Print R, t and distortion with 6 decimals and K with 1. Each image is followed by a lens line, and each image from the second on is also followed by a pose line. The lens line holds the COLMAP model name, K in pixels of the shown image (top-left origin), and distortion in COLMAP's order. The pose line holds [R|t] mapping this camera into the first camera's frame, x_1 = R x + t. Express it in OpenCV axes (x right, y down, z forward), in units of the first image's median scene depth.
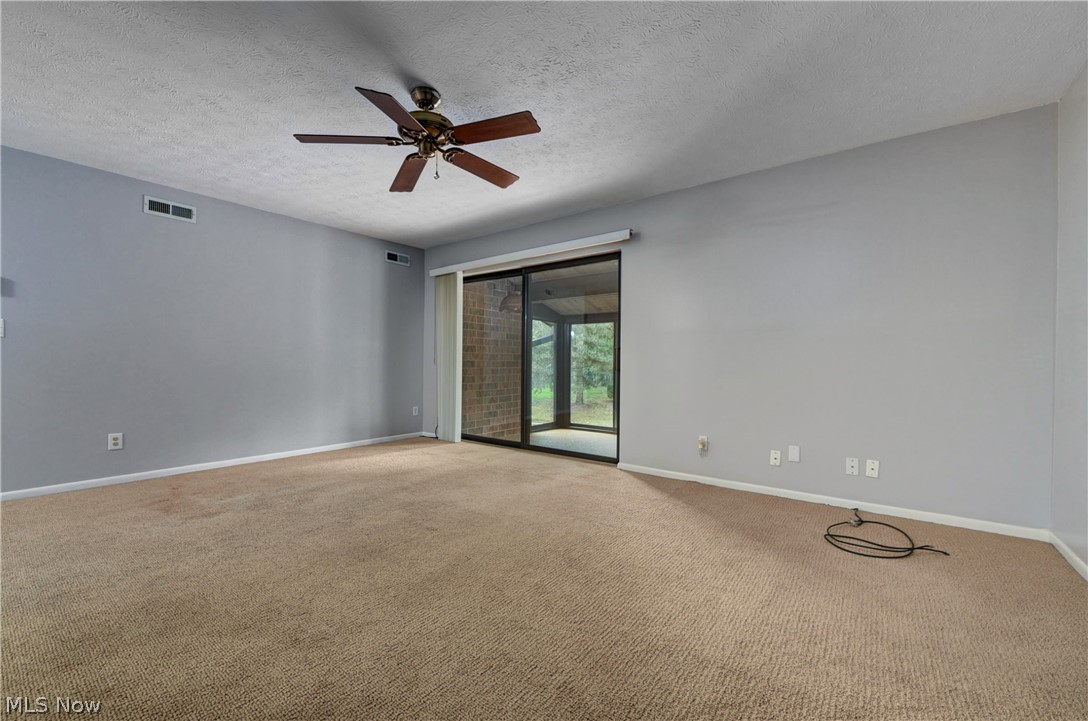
lens RADIAL K [[437.8, 0, 535.2], [0, 437.8, 362.6], [0, 0, 1]] dist [-0.008229, -0.001752]
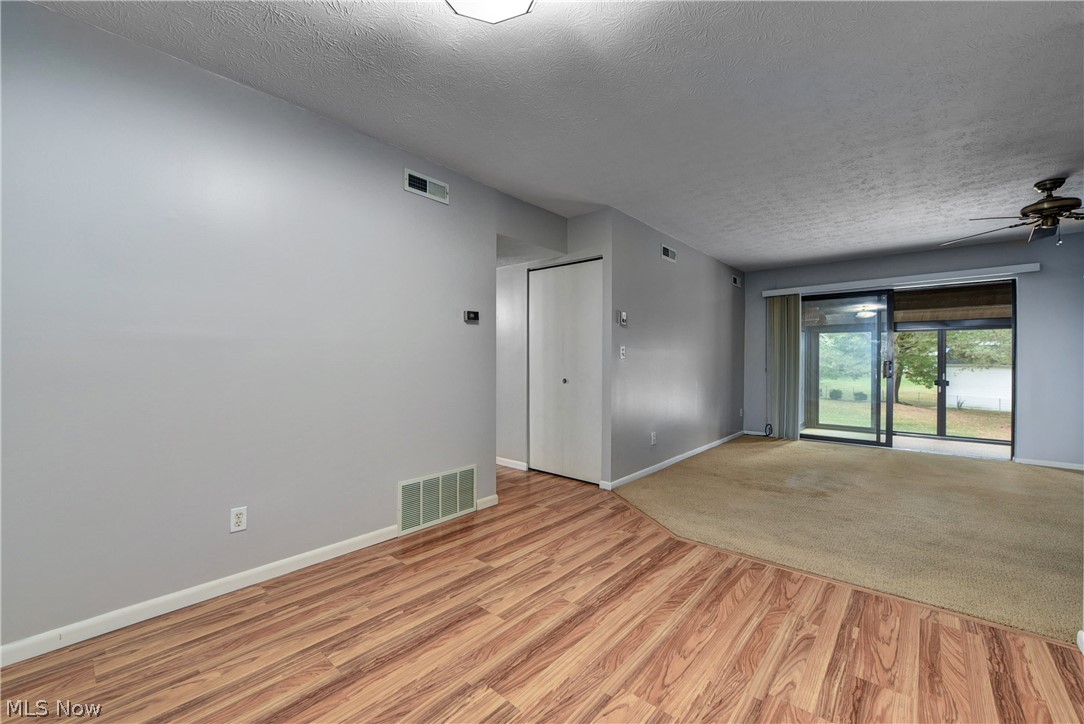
lens RADIAL K [[434.1, 0, 541.2], [0, 434.1, 360.9], [0, 0, 1]] dist [-0.007719, -0.000326]
pose [[0.998176, -0.004162, -0.060235, -1.186763], [0.004184, 0.999991, 0.000235, -0.046723], [0.060234, -0.000487, 0.998184, -0.281617]]
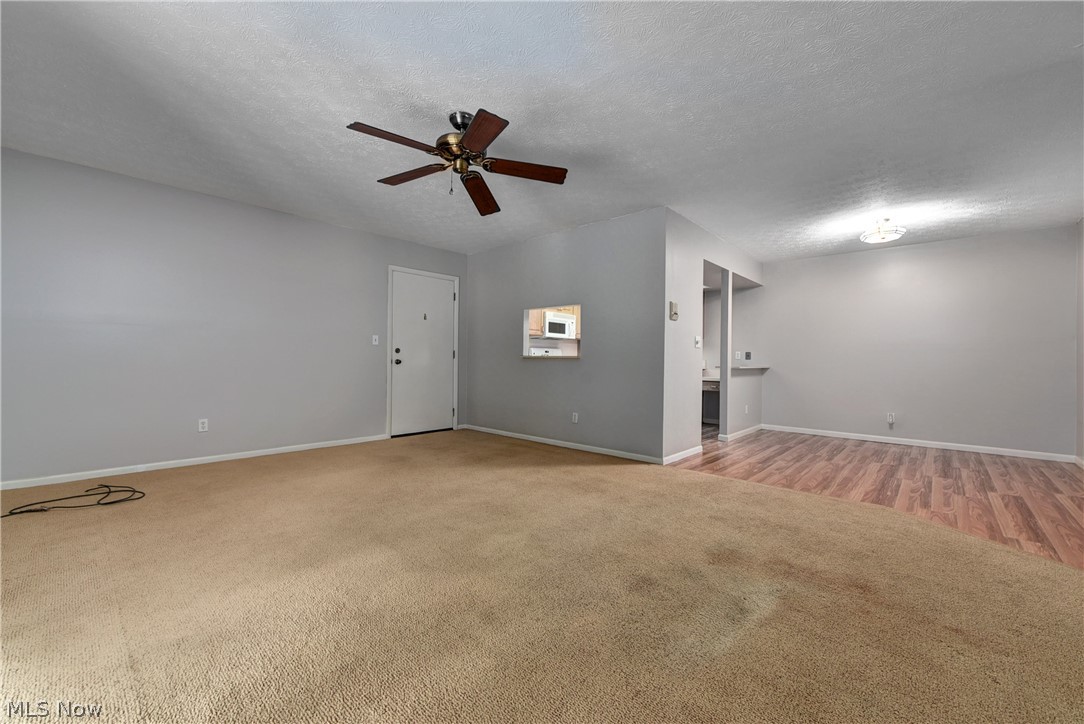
lens RADIAL K [[434.1, 0, 542.1], [0, 434.1, 364.6], [0, 0, 1]] dist [-0.007719, -0.000326]
pose [[-0.996791, -0.020245, 0.077447, -0.374366], [-0.019235, 0.999720, 0.013760, -0.005672], [-0.077704, 0.012227, -0.996902, 1.415722]]
